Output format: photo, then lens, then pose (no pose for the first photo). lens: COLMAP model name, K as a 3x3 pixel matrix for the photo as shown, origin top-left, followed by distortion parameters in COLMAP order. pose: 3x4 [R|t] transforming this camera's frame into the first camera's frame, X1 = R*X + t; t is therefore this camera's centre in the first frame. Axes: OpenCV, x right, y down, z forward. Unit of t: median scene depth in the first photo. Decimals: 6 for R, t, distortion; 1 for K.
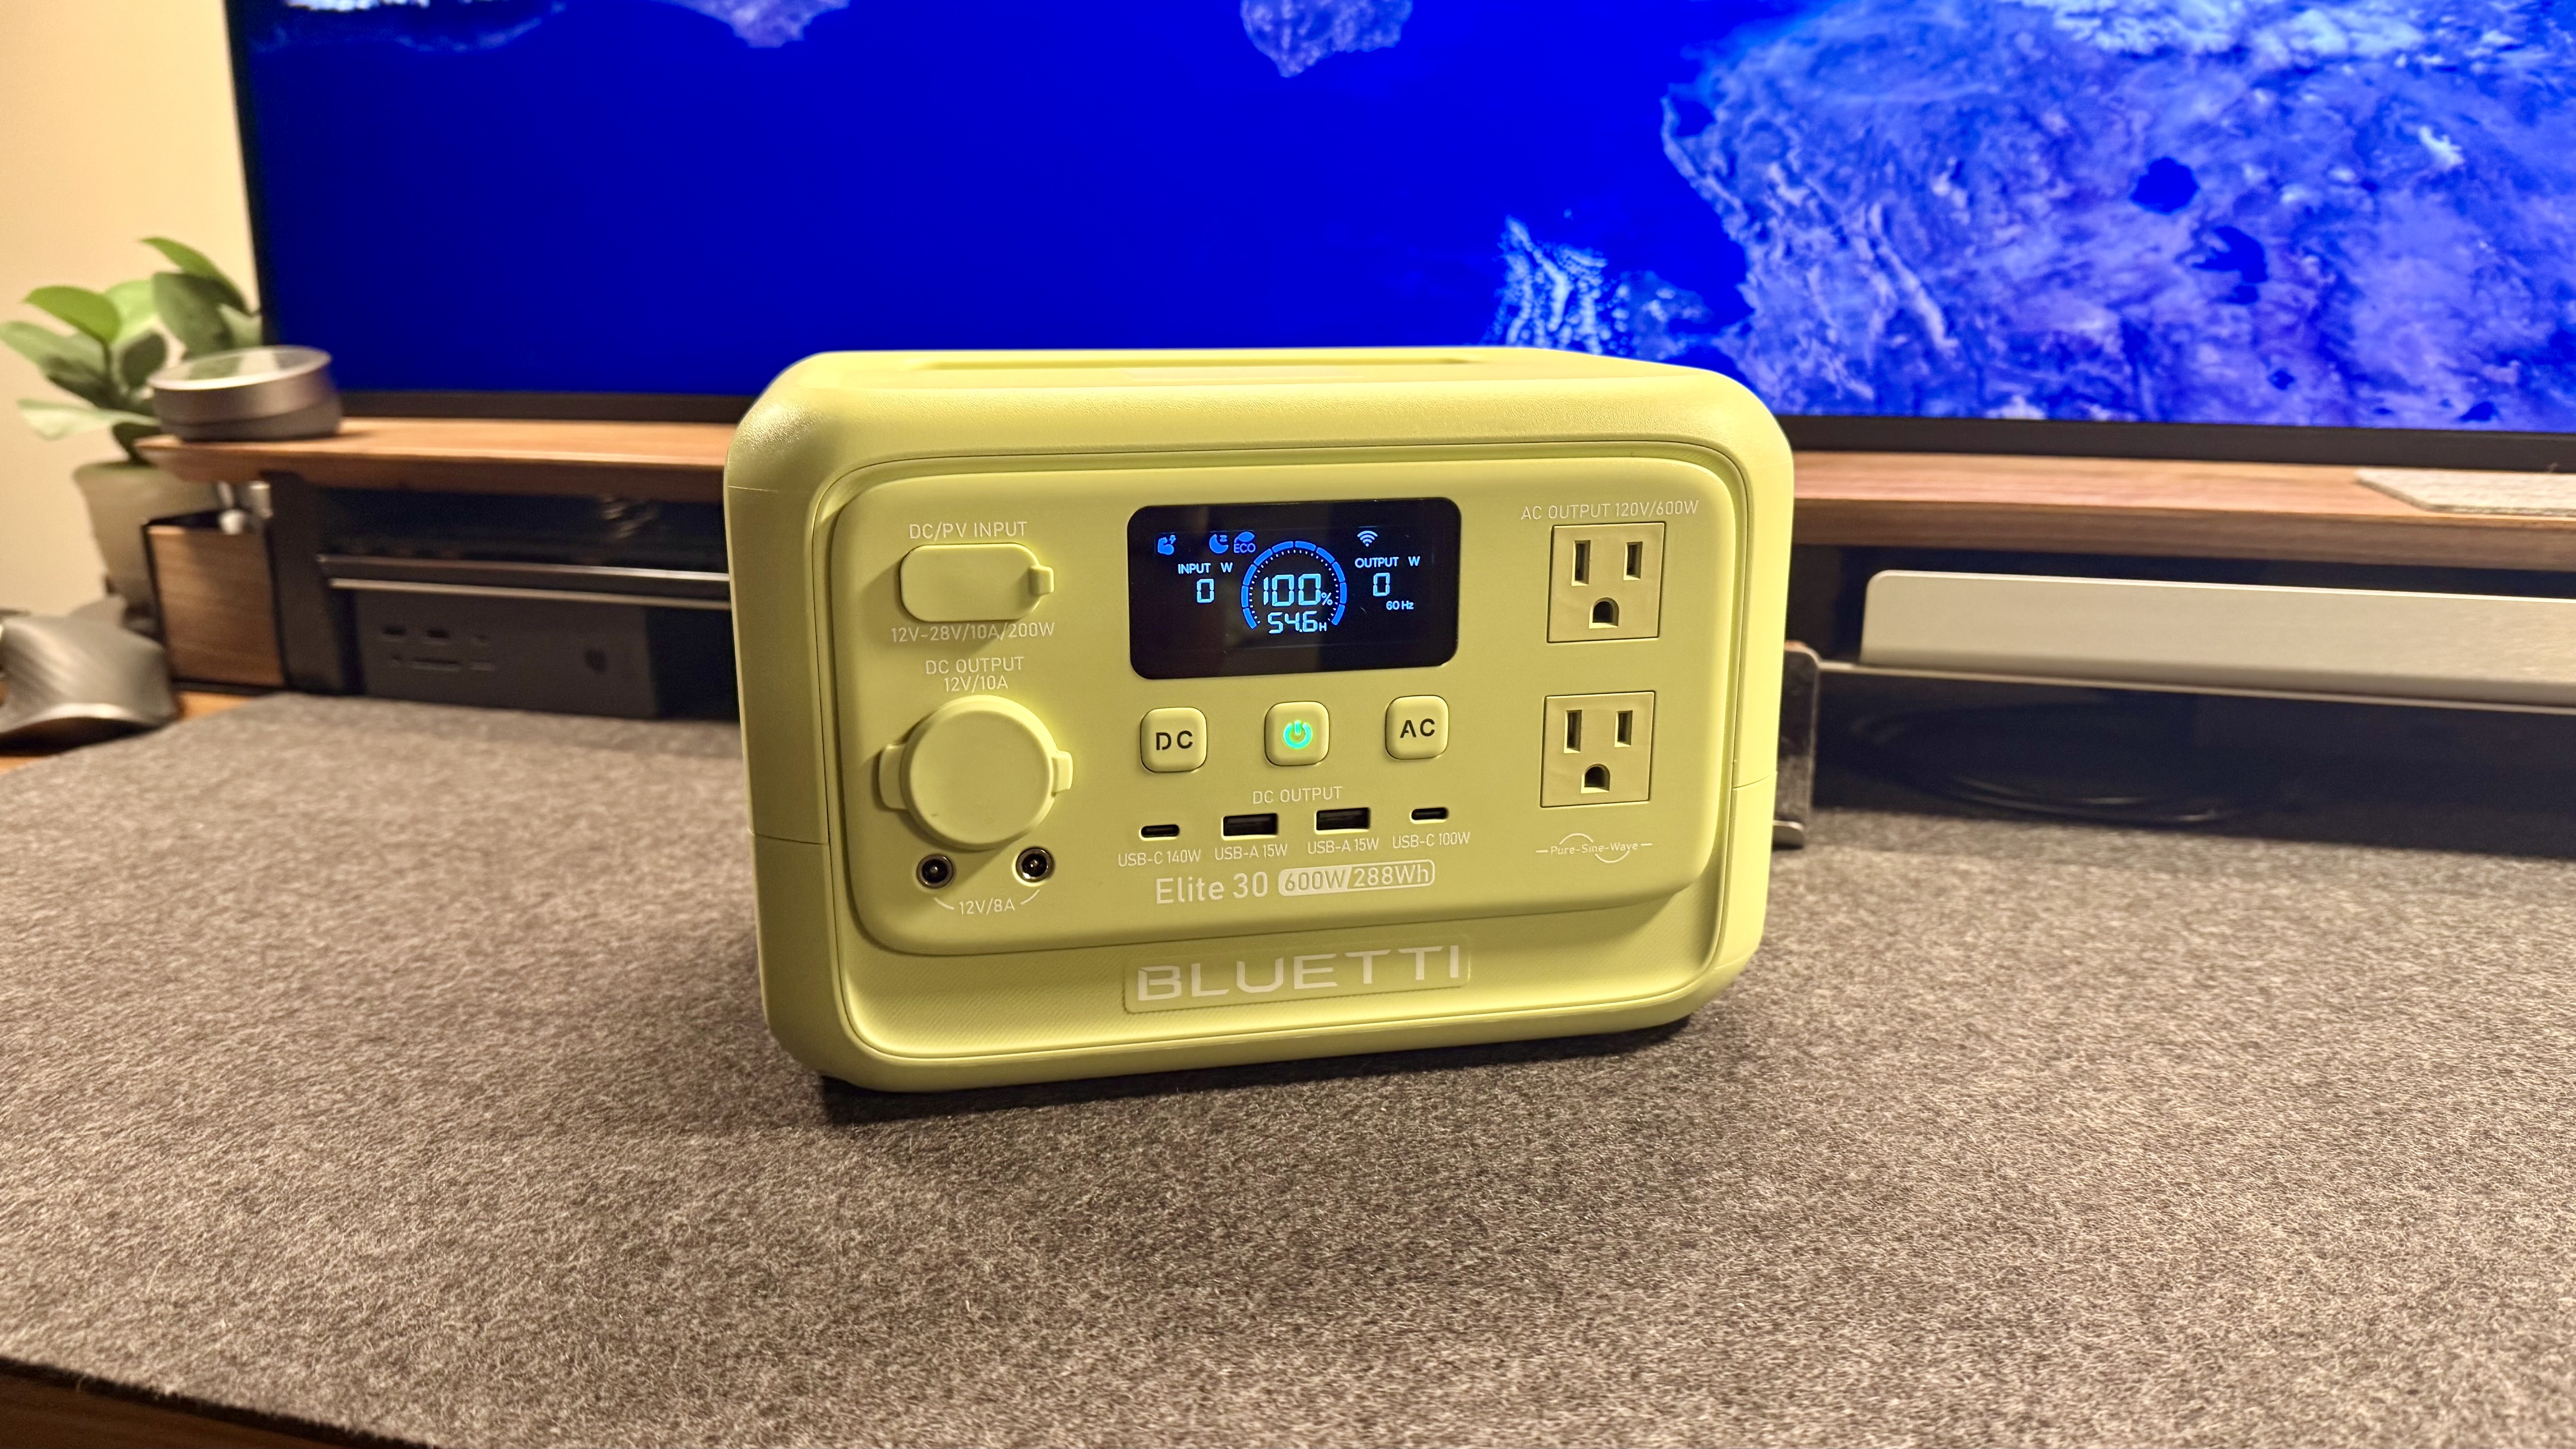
lens RADIAL K [[1852.3, 0, 1272.8], [0, 1852.3, 723.6], [0, 0, 1]] dist [0.095601, -0.203269]
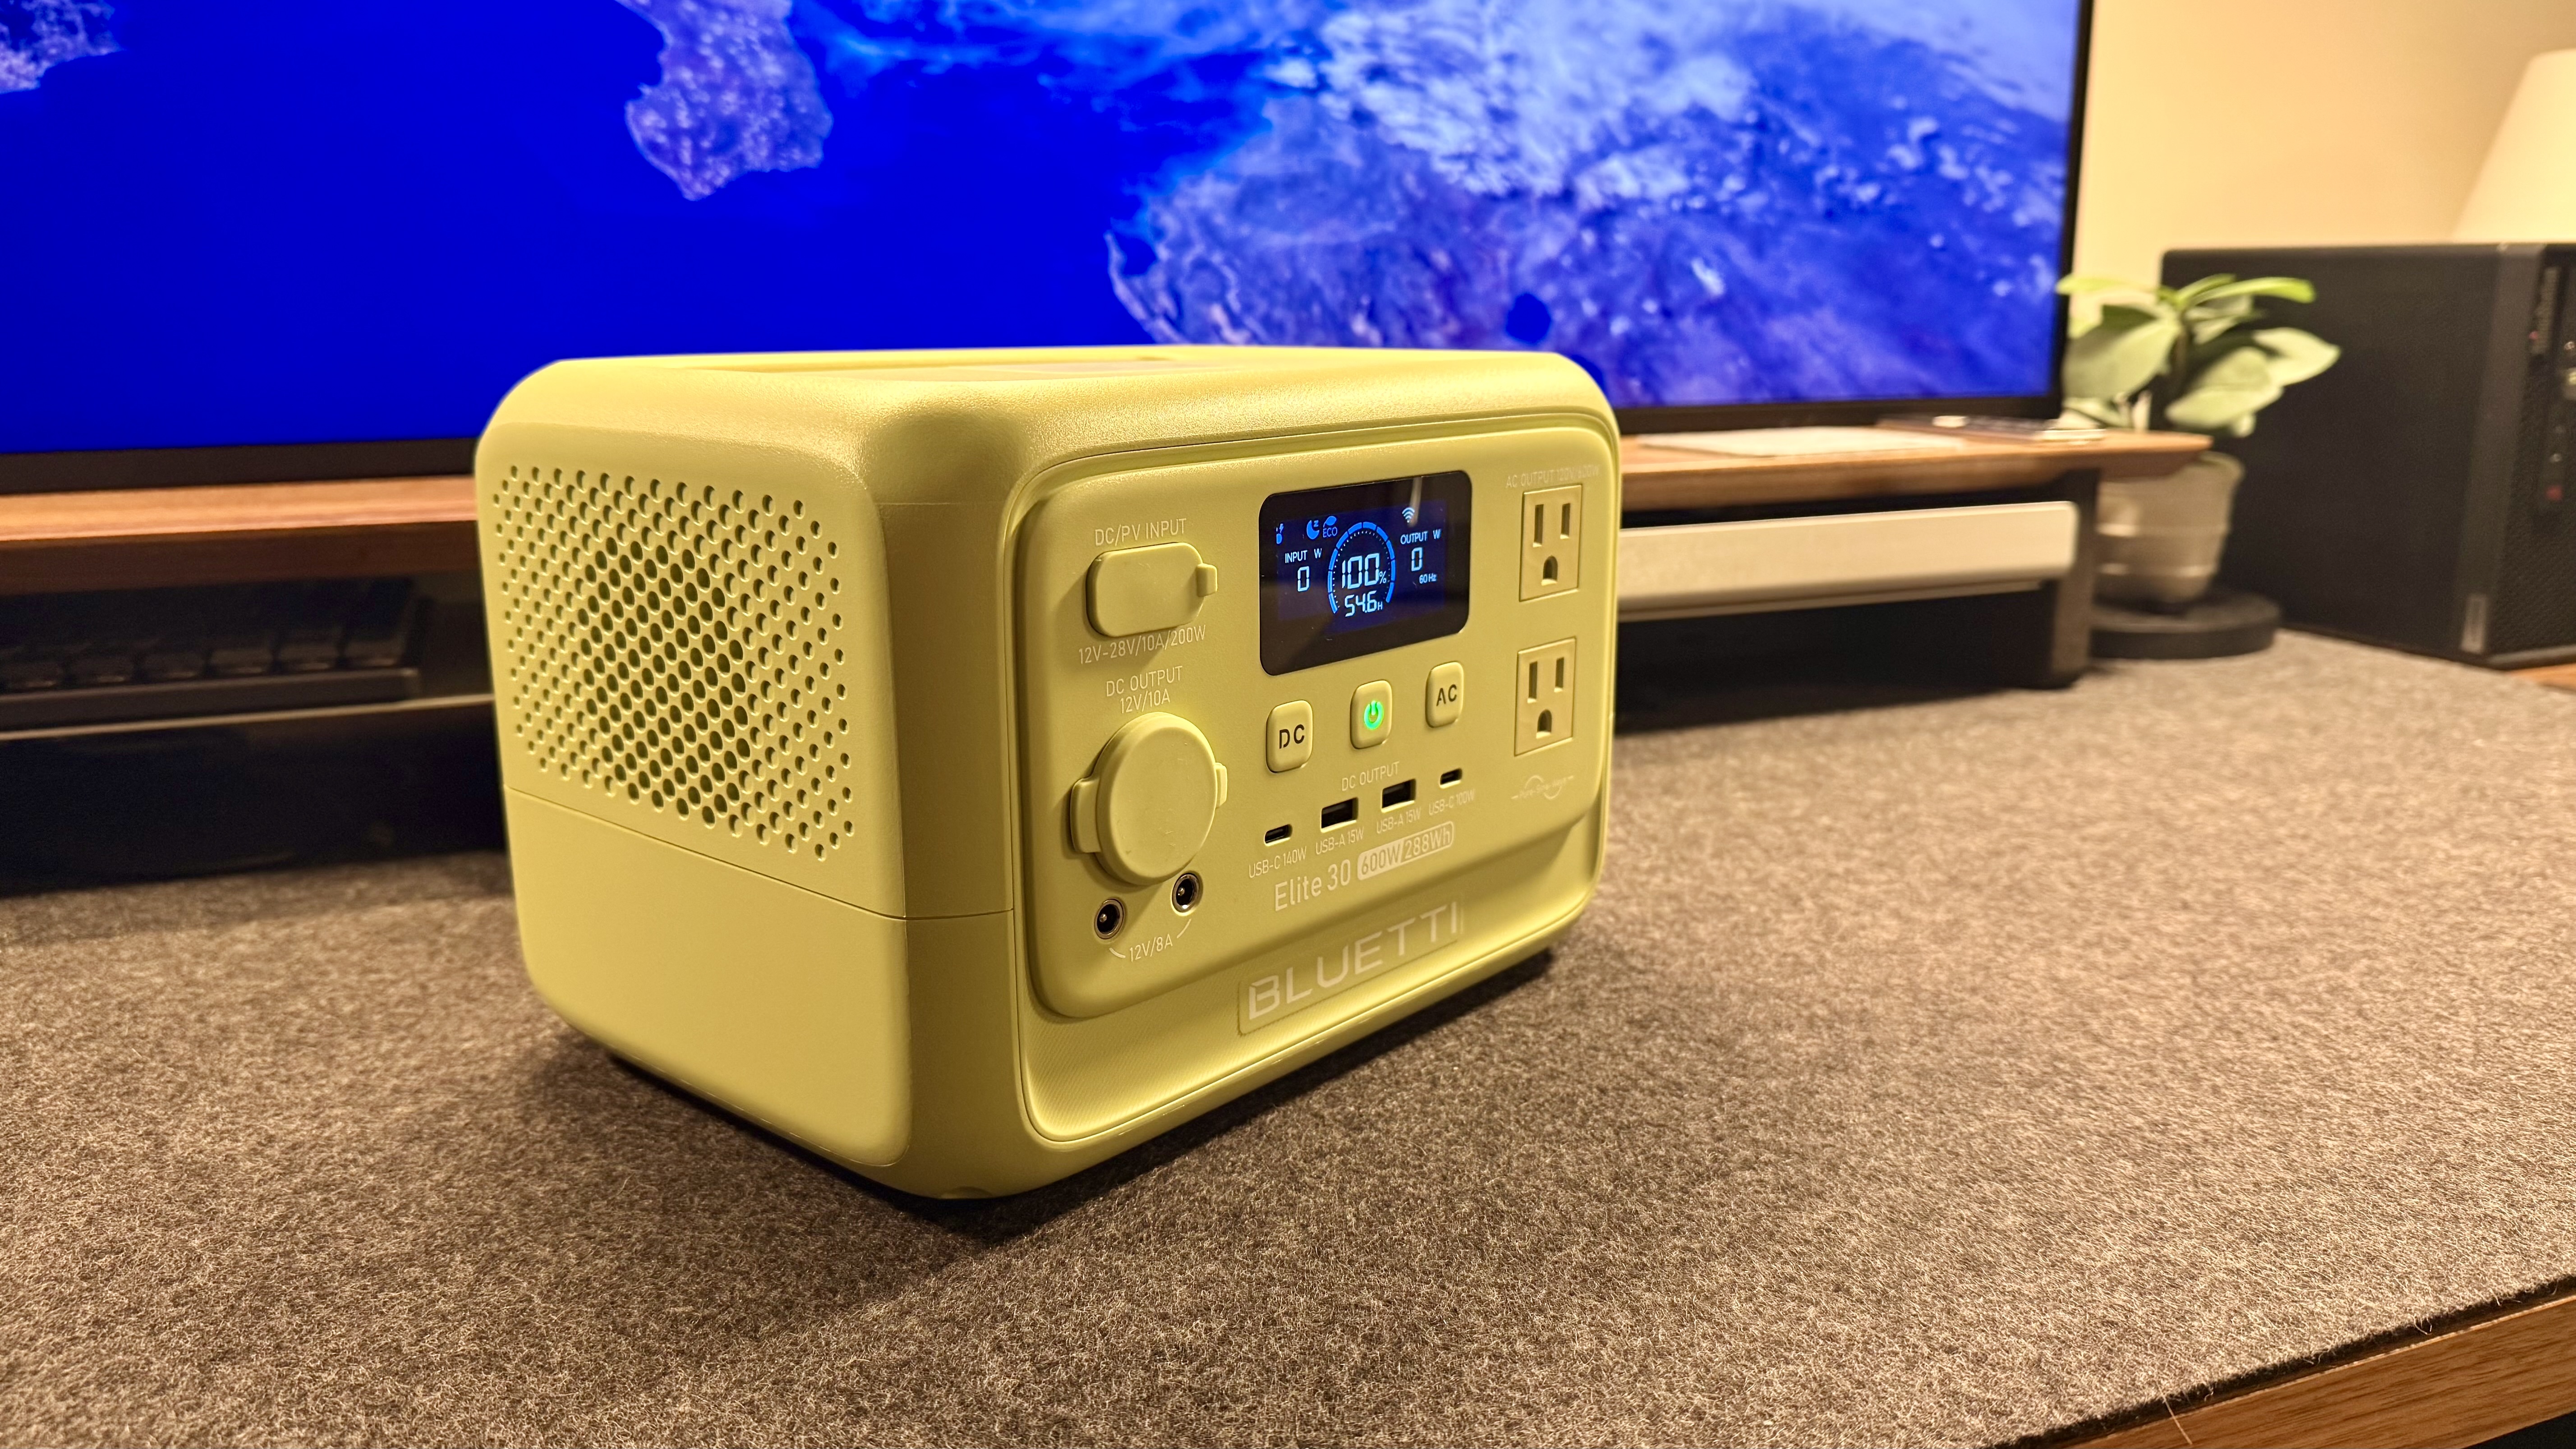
lens RADIAL K [[1848.1, 0, 1303.9], [0, 1848.1, 724.2], [0, 0, 1]] dist [0.089547, -0.169906]
pose [[0.790422, -0.138545, 0.596689, -0.600584], [0.151164, 0.988078, 0.029177, -0.023571], [-0.593618, 0.067136, 0.801942, 0.216845]]
